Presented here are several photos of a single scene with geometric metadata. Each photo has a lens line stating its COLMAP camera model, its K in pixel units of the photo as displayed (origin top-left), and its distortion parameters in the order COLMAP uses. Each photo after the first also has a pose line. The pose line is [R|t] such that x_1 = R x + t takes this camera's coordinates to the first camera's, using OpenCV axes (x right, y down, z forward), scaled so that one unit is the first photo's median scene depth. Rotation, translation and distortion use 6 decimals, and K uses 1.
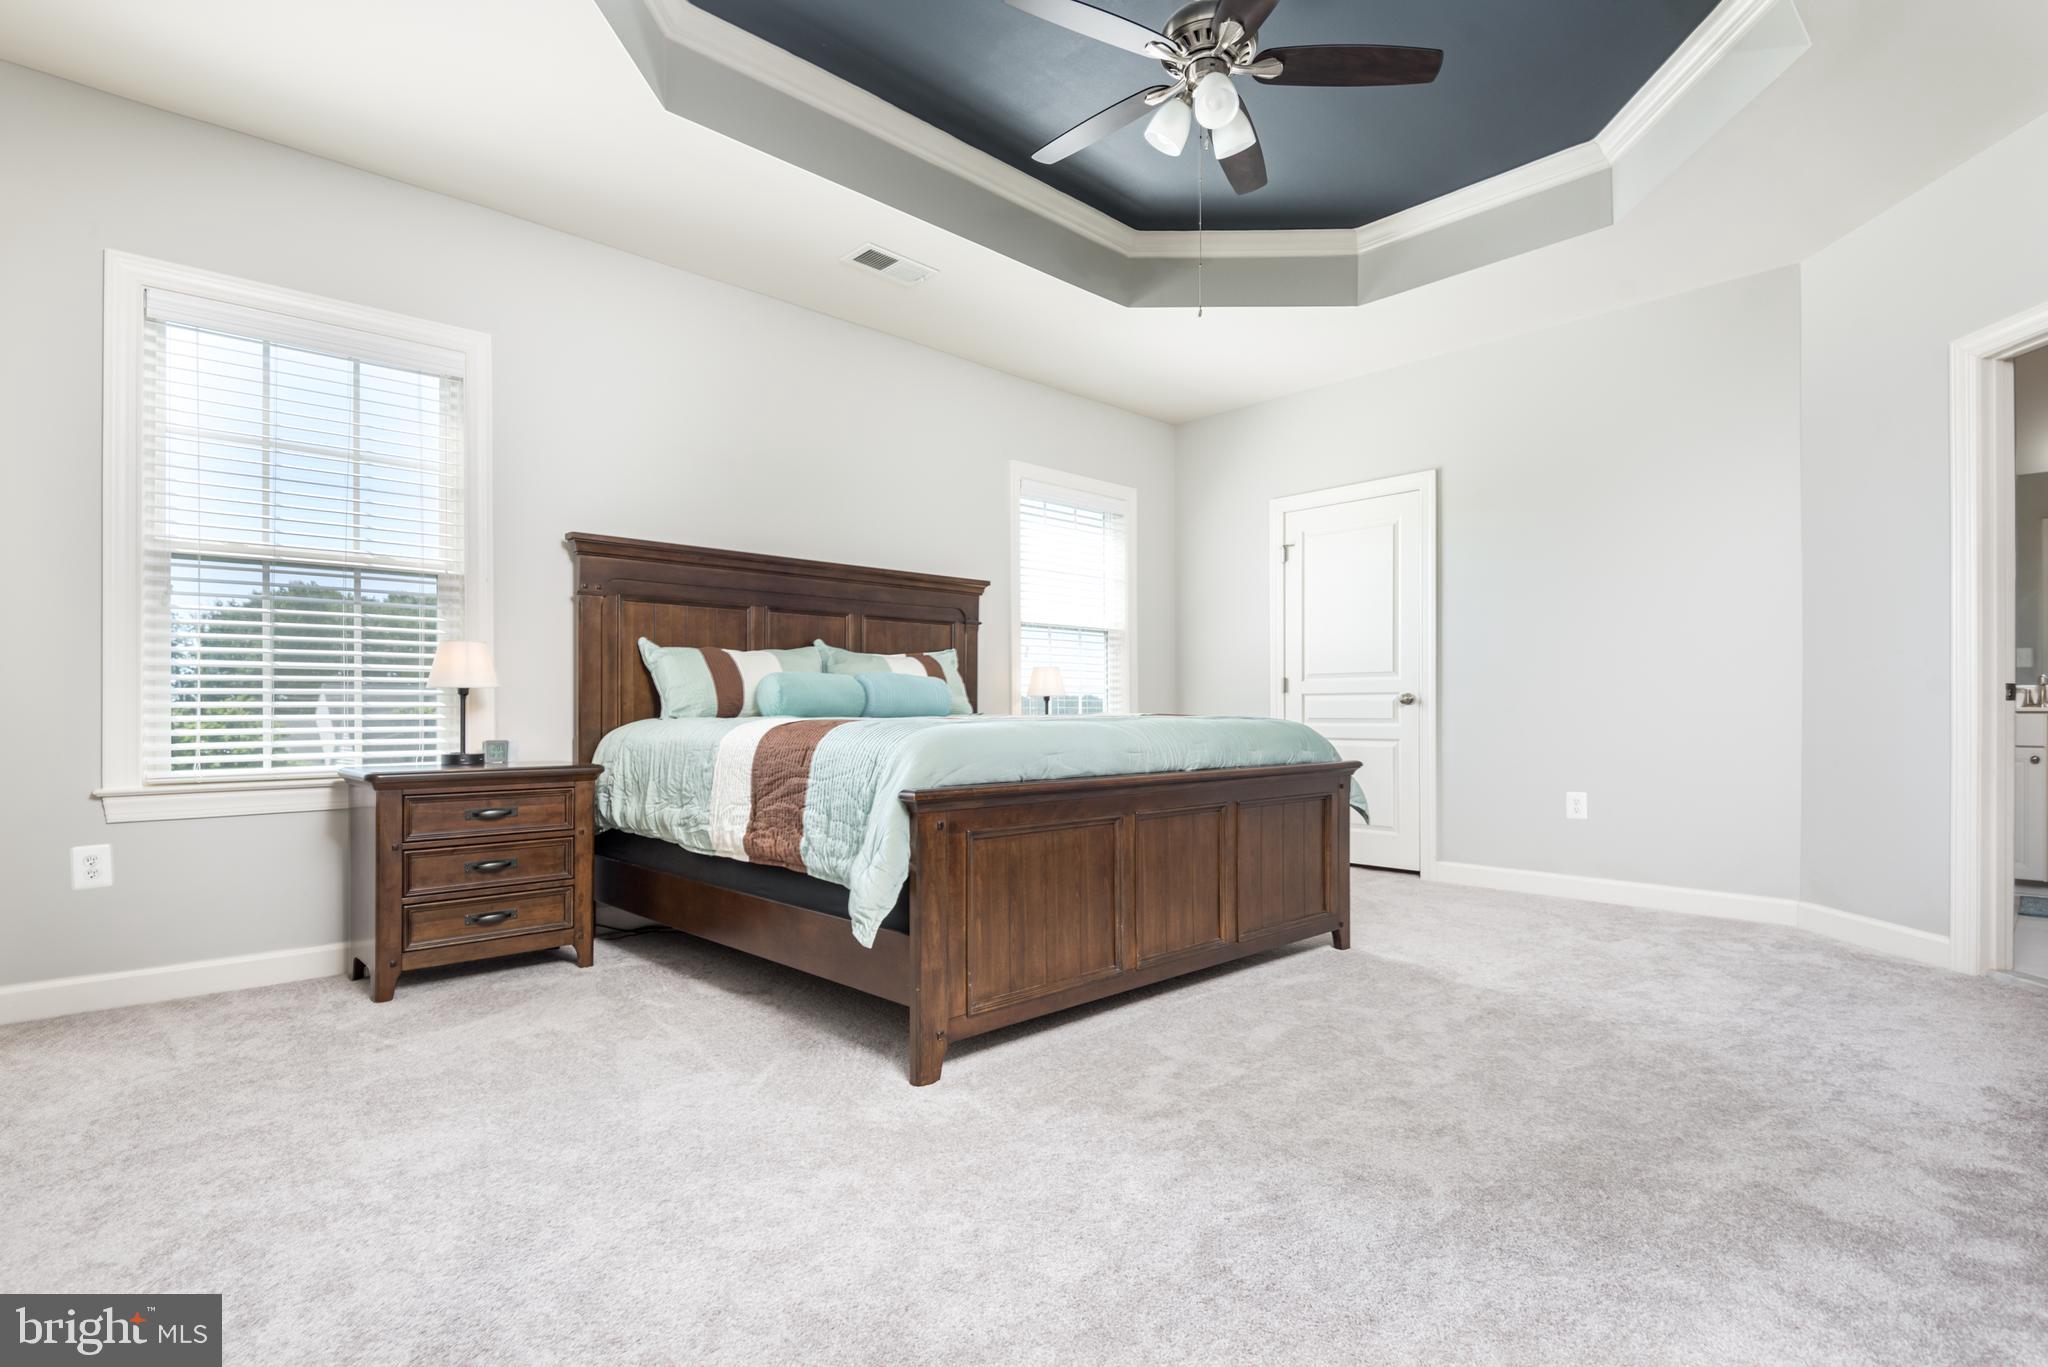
lens RADIAL K [[972.8, 0, 1024.0], [0, 972.8, 683.5], [0, 0, 1]] dist [0.000847, 0.000174]
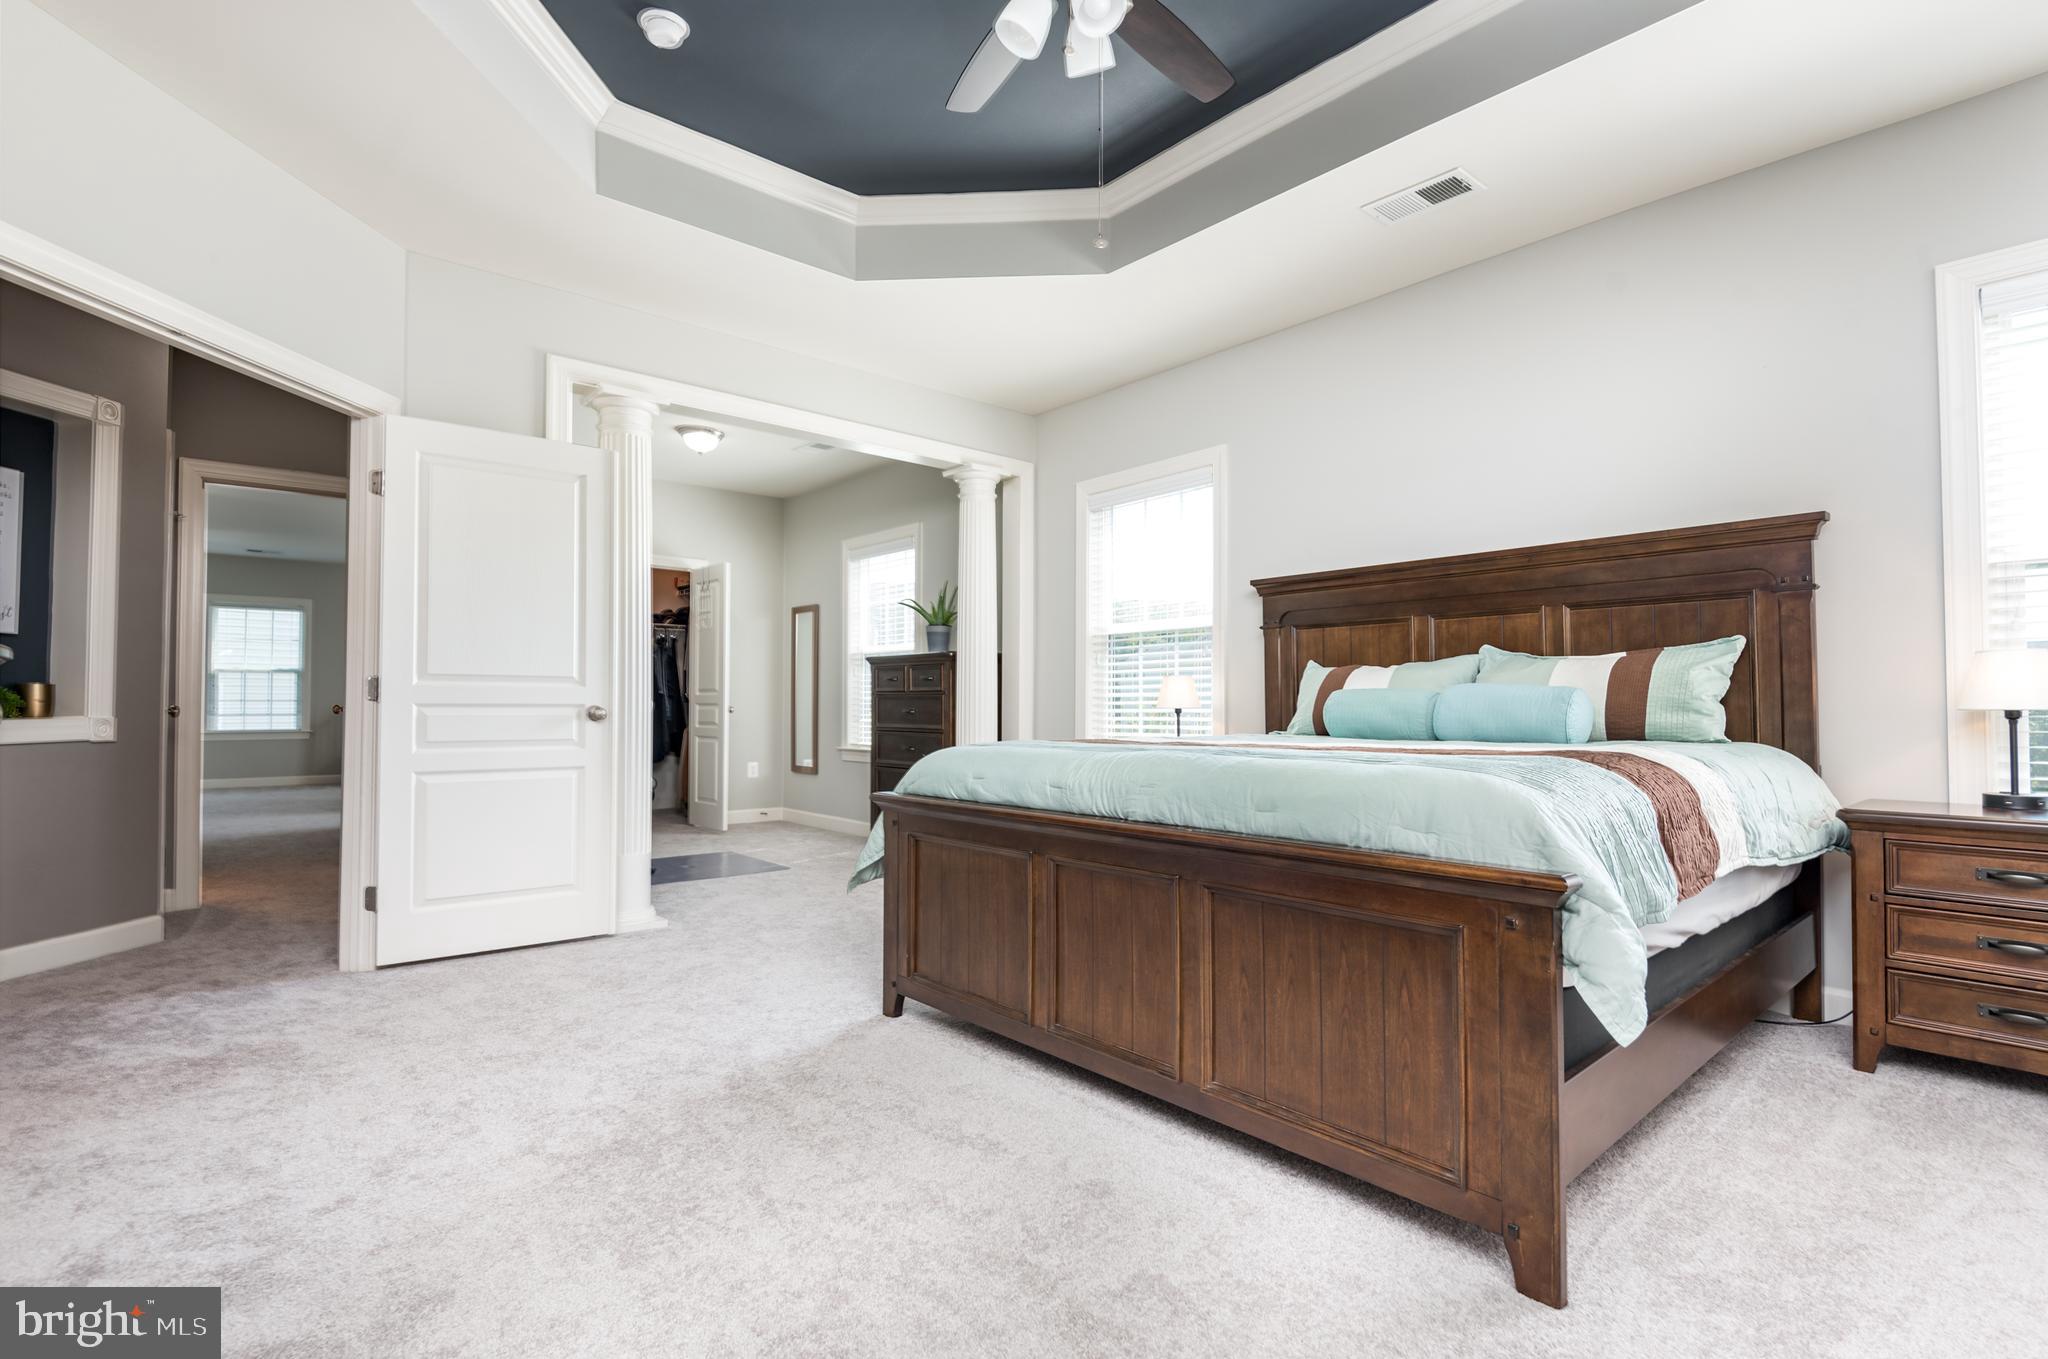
lens RADIAL K [[1019.2, 0, 1024.0], [0, 1019.2, 679.5], [0, 0, 1]] dist [0.000327, -0.000243]
pose [[-0.047446, -0.037429, -0.998172, 0.618655], [0.009304, 0.999238, -0.037911, 0.010955], [0.998830, -0.011086, -0.047062, 0.623891]]
